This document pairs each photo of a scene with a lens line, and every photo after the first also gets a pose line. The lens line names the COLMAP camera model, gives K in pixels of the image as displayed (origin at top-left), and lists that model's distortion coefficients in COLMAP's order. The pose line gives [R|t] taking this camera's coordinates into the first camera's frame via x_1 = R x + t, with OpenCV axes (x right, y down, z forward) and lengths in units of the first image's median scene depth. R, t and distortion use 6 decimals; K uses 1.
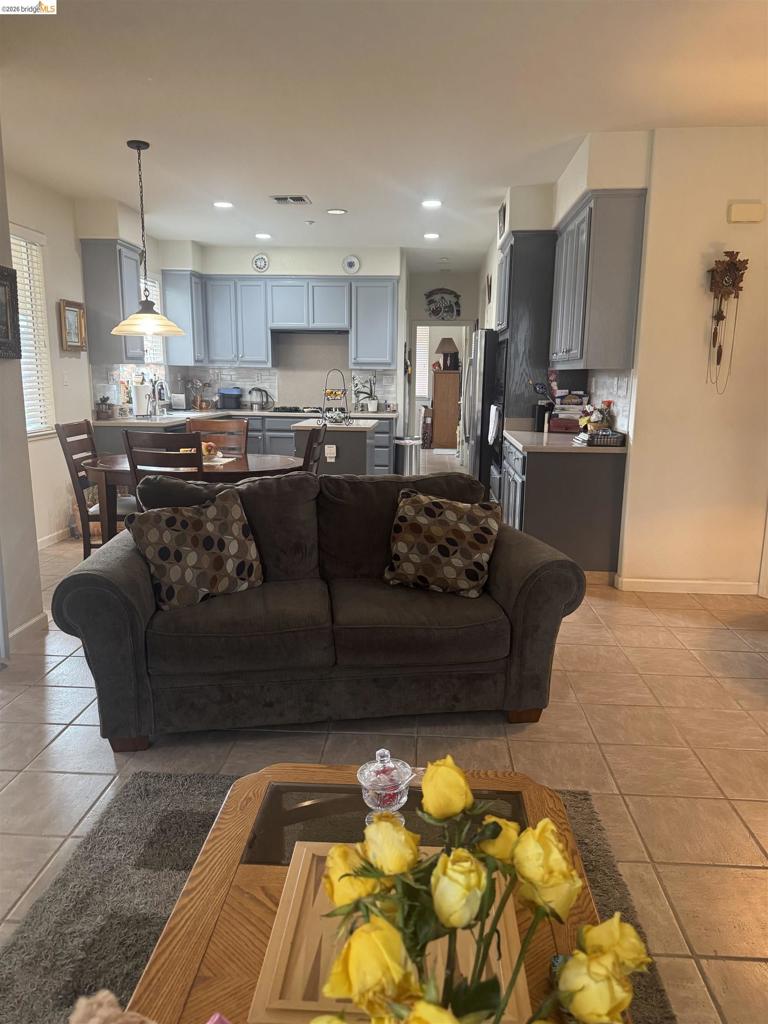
lens RADIAL K [[734.7, 0, 390.3], [0, 734.7, 521.8], [0, 0, 1]] dist [0.057345, -0.078976]
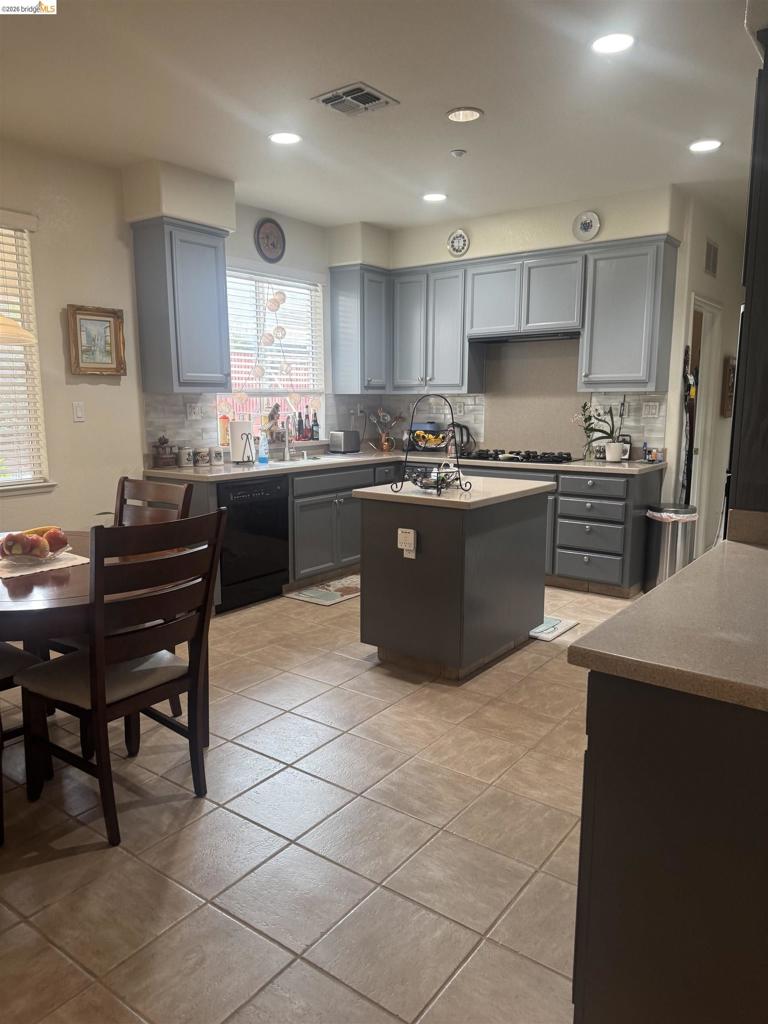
lens RADIAL K [[734.7, 0, 376.6], [0, 734.7, 518.1], [0, 0, 1]] dist [0.057345, -0.078976]
pose [[0.837709, 0.073915, -0.541092, 0.151913], [-0.097106, 0.995170, -0.014393, -0.077975], [0.537415, 0.064600, 0.840840, 0.396909]]
